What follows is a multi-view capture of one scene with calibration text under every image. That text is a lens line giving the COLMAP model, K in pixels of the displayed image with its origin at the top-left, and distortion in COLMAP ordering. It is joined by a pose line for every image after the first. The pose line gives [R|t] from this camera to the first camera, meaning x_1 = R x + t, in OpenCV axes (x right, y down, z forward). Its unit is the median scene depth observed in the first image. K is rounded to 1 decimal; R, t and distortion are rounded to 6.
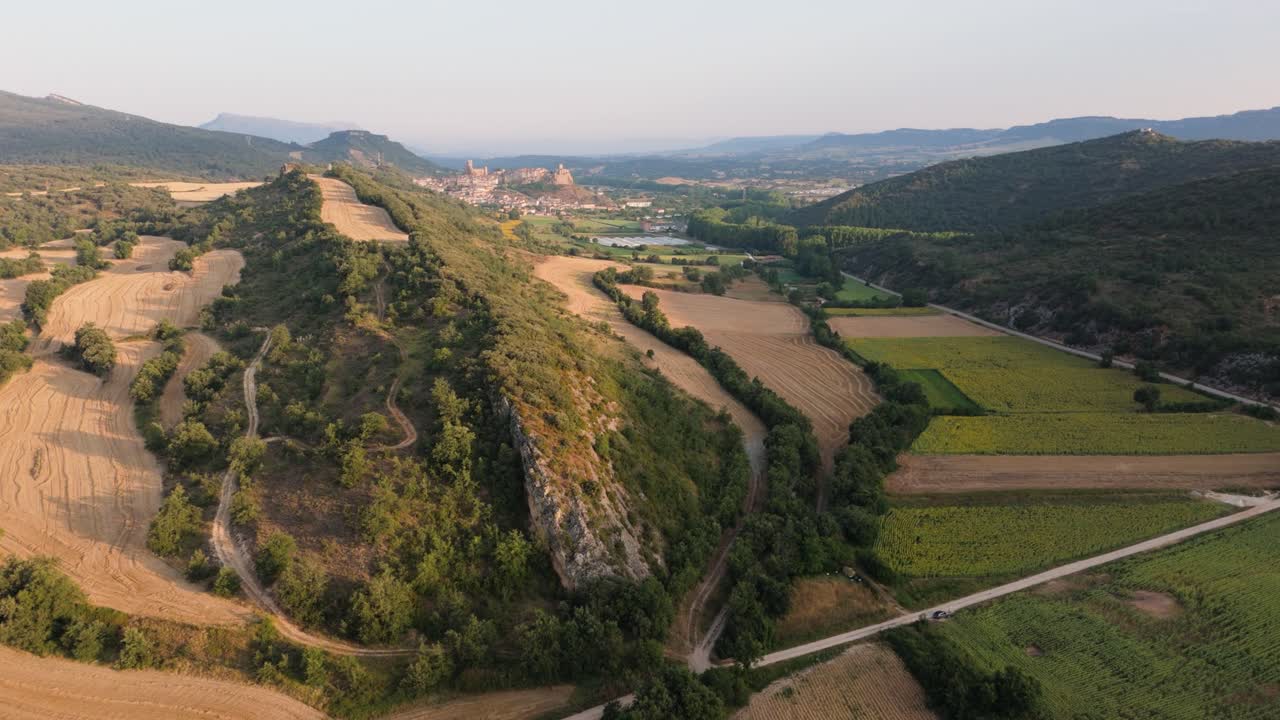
lens RADIAL K [[965.7, 0, 640.0], [0, 965.7, 360.0], [0, 0, 1]] dist [0.112430, -0.132322]
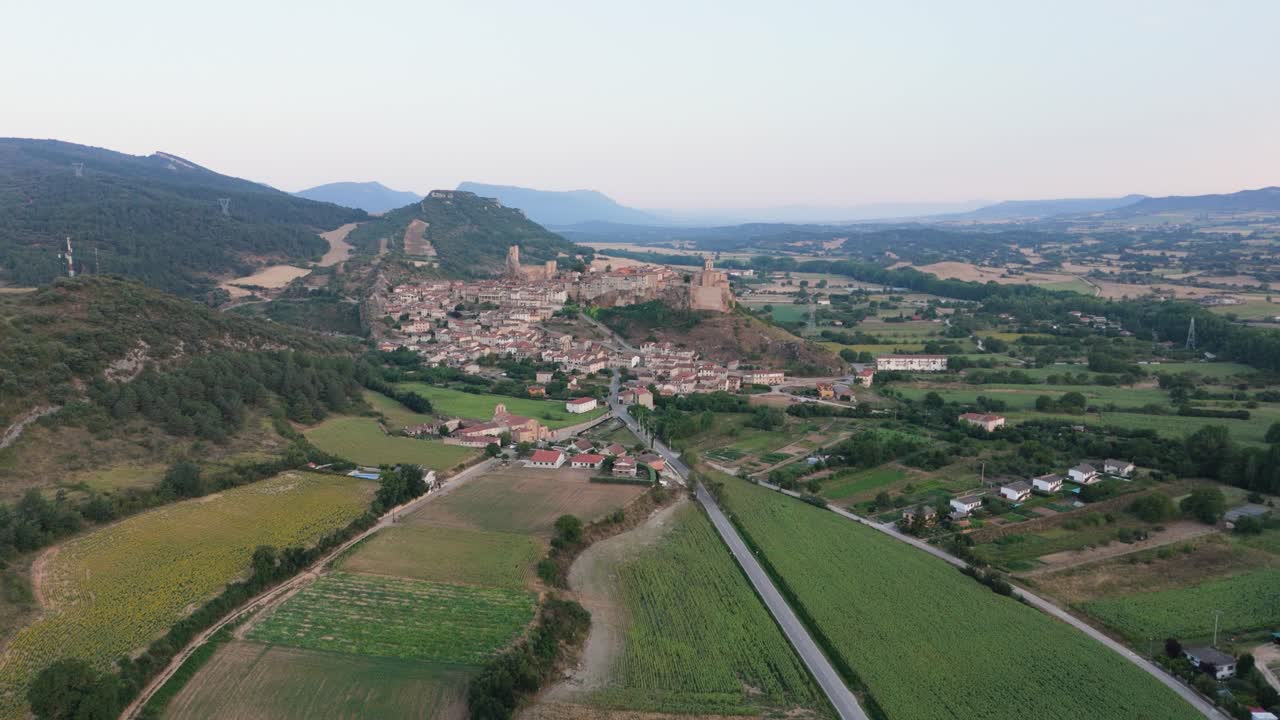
lens RADIAL K [[965.7, 0, 640.0], [0, 965.7, 360.0], [0, 0, 1]] dist [0.112430, -0.132322]
pose [[0.968890, 0.036730, -0.244752, -0.010219], [-0.052637, 0.996883, -0.058768, -0.134440], [0.241830, 0.069823, 0.967803, 0.606535]]
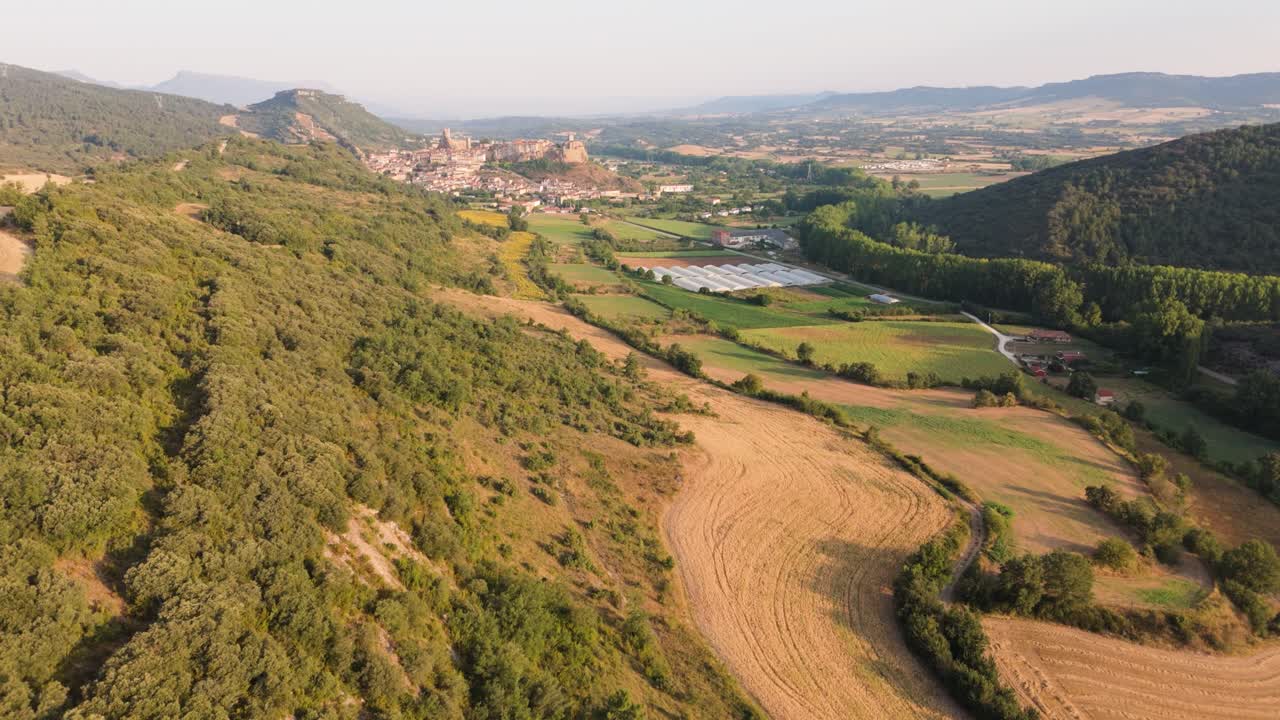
lens RADIAL K [[965.7, 0, 640.0], [0, 965.7, 360.0], [0, 0, 1]] dist [0.112430, -0.132322]
pose [[0.999812, -0.007108, 0.018027, -0.043403], [0.006405, 0.999227, 0.038781, -0.058393], [-0.018289, -0.038658, 0.999085, 0.253154]]
